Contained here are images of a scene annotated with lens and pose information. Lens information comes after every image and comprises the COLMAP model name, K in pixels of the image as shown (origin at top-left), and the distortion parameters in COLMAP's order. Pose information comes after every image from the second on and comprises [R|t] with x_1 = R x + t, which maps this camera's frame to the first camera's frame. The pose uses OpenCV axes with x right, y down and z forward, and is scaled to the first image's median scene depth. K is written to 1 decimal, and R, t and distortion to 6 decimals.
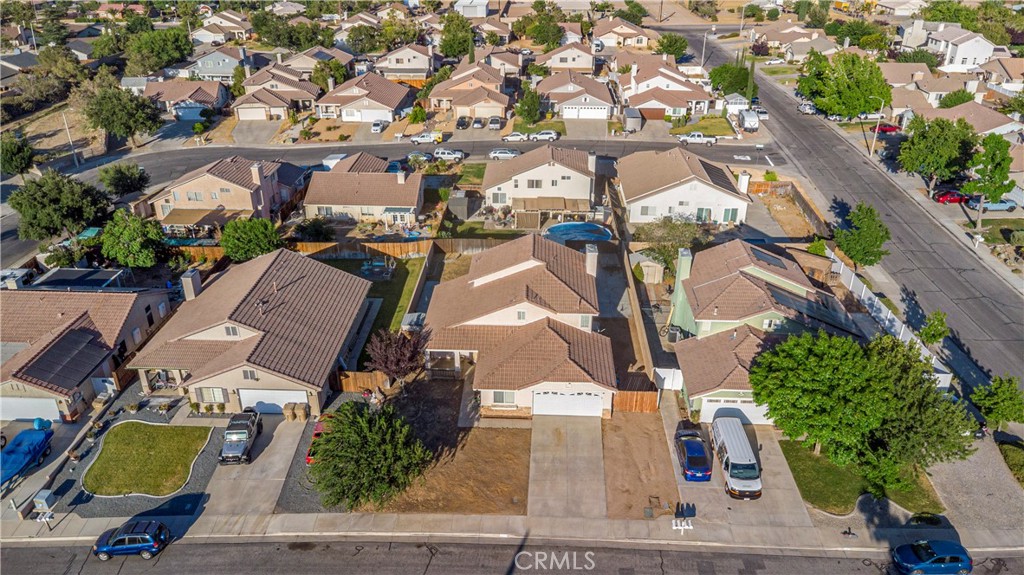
lens RADIAL K [[735.0, 0, 512.0], [0, 735.0, 287.5], [0, 0, 1]] dist [0.059797, -0.079677]
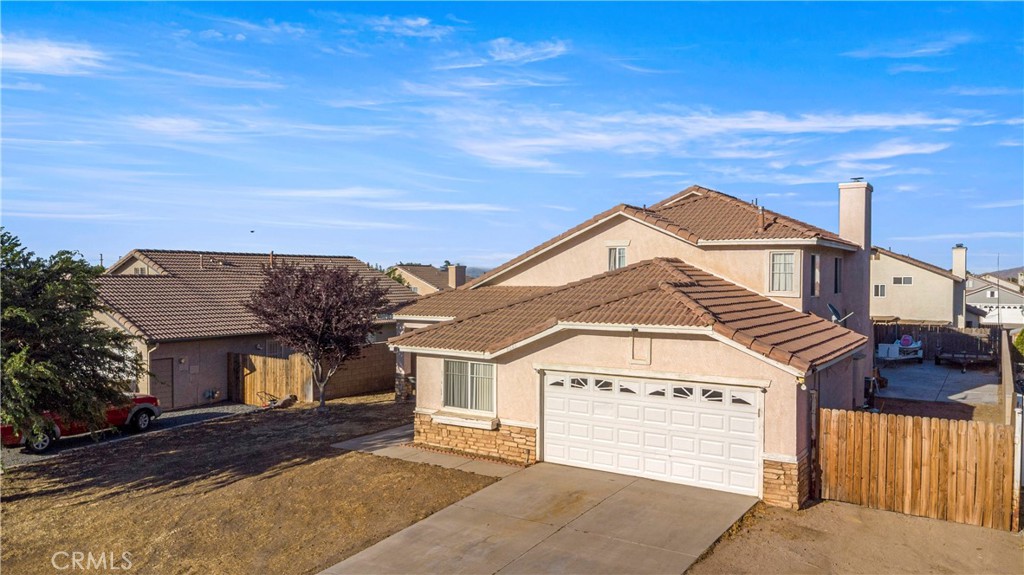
lens RADIAL K [[735.0, 0, 512.0], [0, 735.0, 287.5], [0, 0, 1]] dist [0.059797, -0.079677]
pose [[0.859606, 0.007780, -0.510897, 0.187607], [-0.229003, 0.899703, -0.371607, 0.237167], [0.456765, 0.436433, 0.775172, 0.747050]]
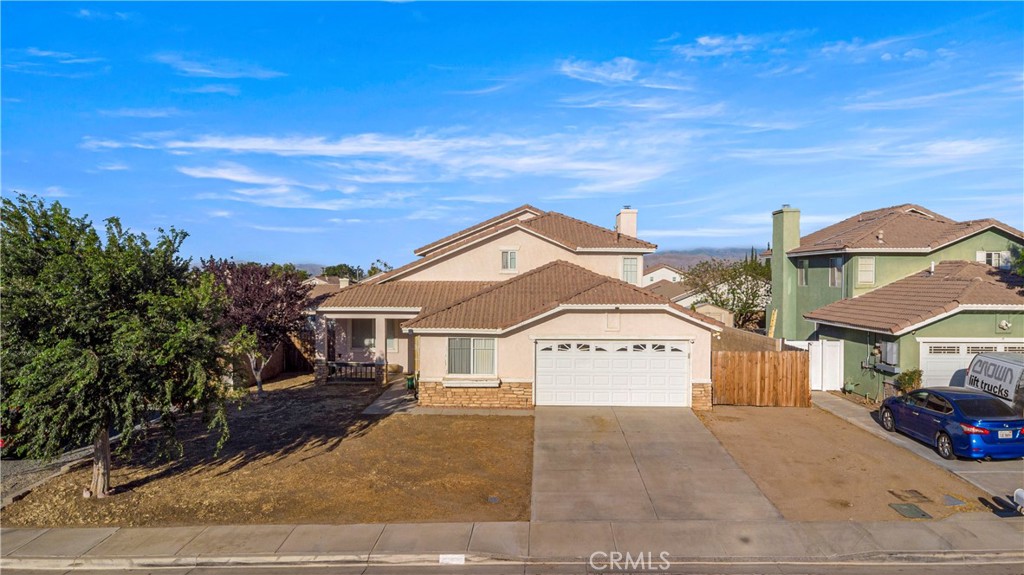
lens RADIAL K [[735.0, 0, 512.0], [0, 735.0, 287.5], [0, 0, 1]] dist [0.059797, -0.079677]
pose [[0.999831, 0.000988, 0.018348, 0.006032], [0.007019, 0.902280, -0.431094, 0.314227], [-0.016981, 0.431150, 0.902120, 0.594294]]
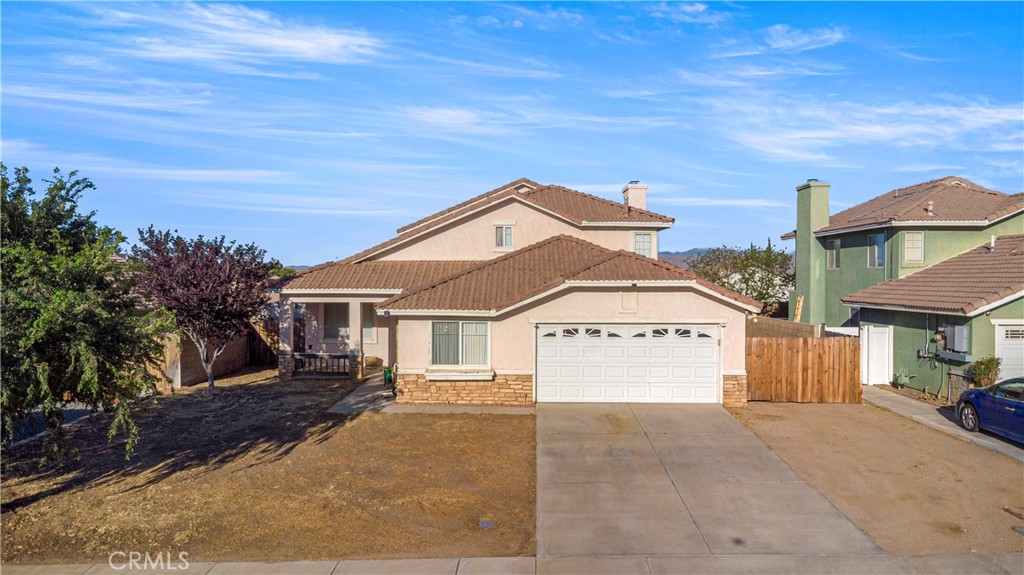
lens RADIAL K [[735.0, 0, 512.0], [0, 735.0, 287.5], [0, 0, 1]] dist [0.059797, -0.079677]
pose [[0.999610, -0.000143, 0.027927, 0.005705], [0.012217, 0.901463, -0.432684, 0.294874], [-0.025113, 0.432856, 0.901113, 0.668475]]
